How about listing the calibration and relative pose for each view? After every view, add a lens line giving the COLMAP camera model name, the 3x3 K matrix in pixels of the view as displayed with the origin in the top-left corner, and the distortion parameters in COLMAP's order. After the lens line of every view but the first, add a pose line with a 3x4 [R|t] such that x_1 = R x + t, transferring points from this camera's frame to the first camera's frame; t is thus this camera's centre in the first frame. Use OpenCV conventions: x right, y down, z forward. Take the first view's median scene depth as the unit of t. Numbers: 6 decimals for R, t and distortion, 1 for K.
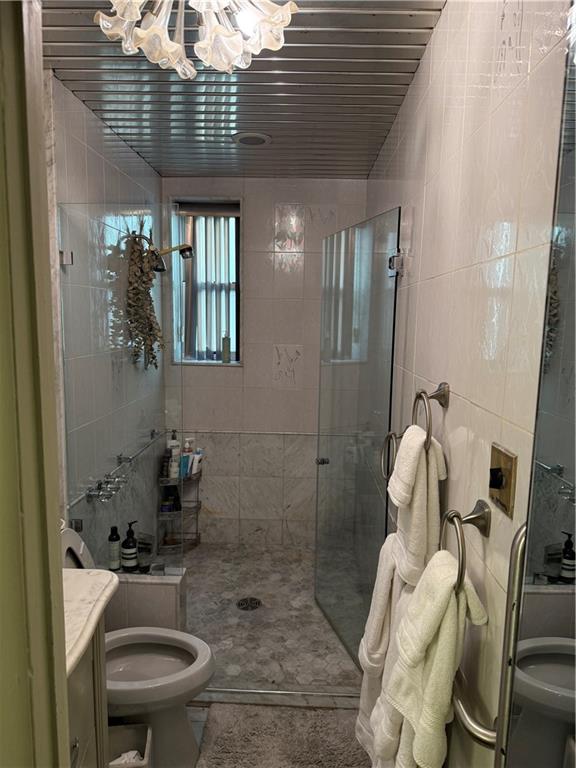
lens RADIAL K [[537.8, 0, 292.4], [0, 537.8, 384.3], [0, 0, 1]] dist [0.045174, -0.054829]
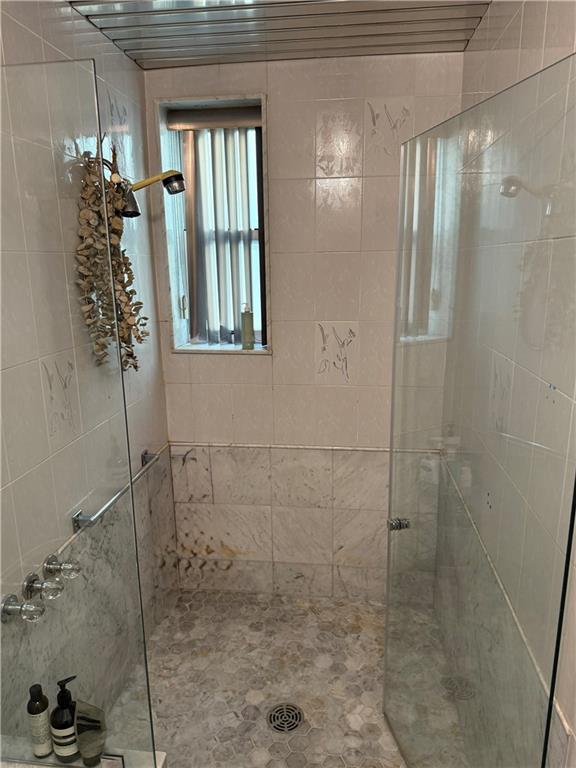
lens RADIAL K [[537.8, 0, 284.0], [0, 537.8, 389.4], [0, 0, 1]] dist [0.045174, -0.054829]
pose [[0.994889, -0.011124, -0.100355, -0.007739], [0.022111, 0.993792, 0.109036, -0.062536], [0.098519, -0.110698, 0.988959, 0.313281]]
